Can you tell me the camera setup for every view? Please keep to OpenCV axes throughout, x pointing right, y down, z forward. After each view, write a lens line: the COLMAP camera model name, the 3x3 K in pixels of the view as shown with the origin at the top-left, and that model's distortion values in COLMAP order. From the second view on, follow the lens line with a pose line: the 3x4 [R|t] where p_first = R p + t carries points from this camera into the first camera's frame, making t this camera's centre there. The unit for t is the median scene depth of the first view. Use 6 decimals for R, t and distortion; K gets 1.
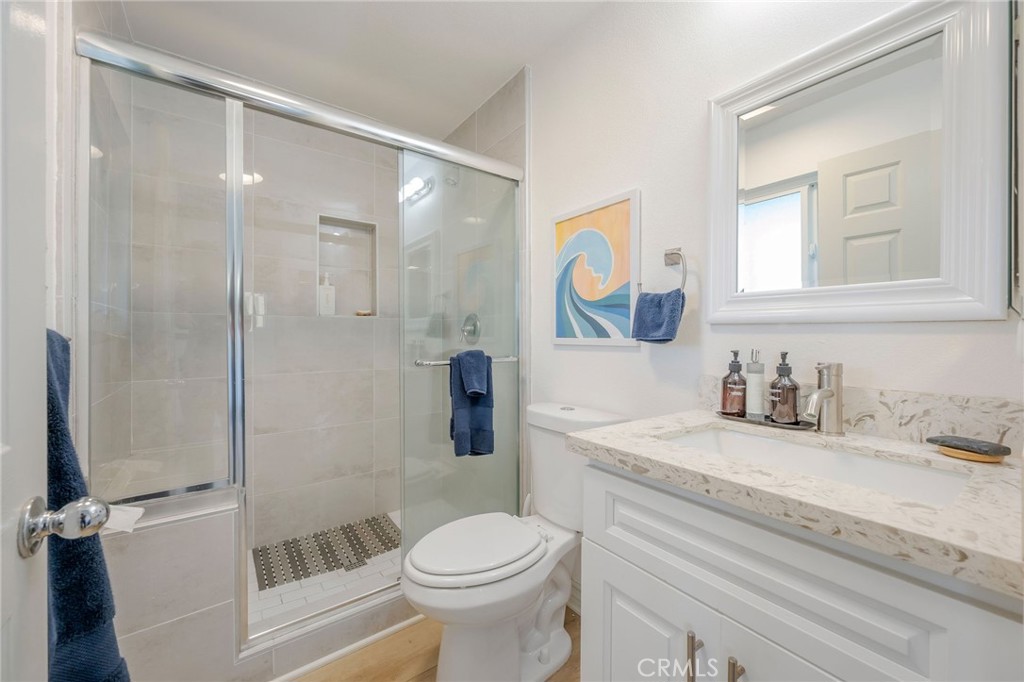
lens RADIAL K [[403.6, 0, 512.2], [0, 403.6, 333.9], [0, 0, 1]] dist [0.000726, -0.000002]
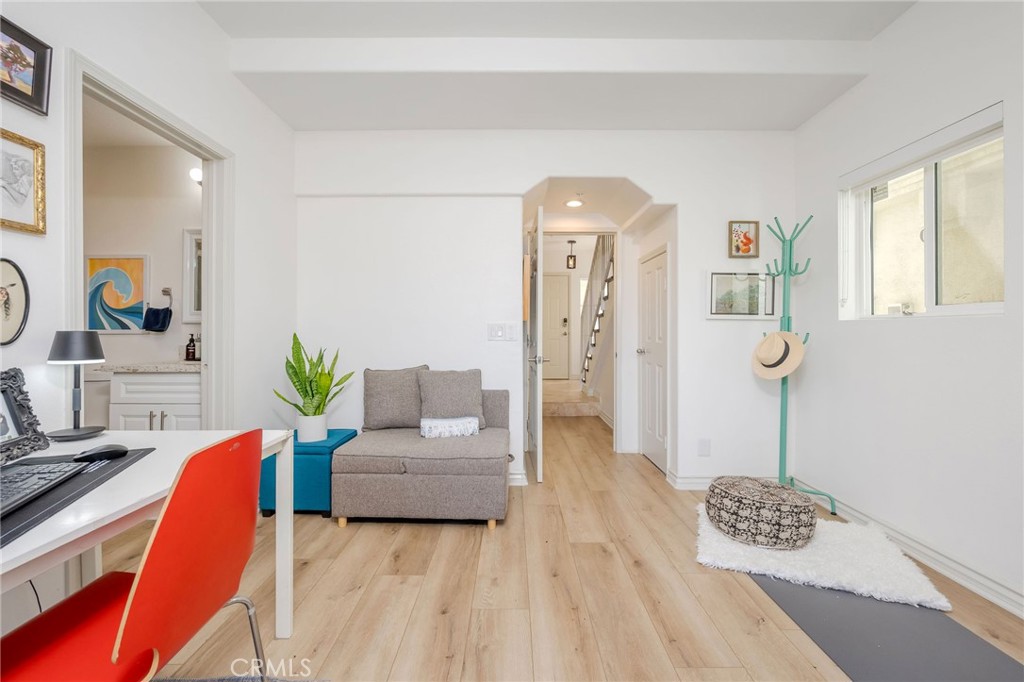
lens RADIAL K [[436.3, 0, 511.2], [0, 436.3, 330.2], [0, 0, 1]] dist [0.002512, 0.000589]
pose [[0.609128, 0.009006, 0.793021, -0.329432], [-0.002352, 0.999952, -0.009550, 0.032919], [-0.793069, 0.003952, 0.609119, -1.862145]]
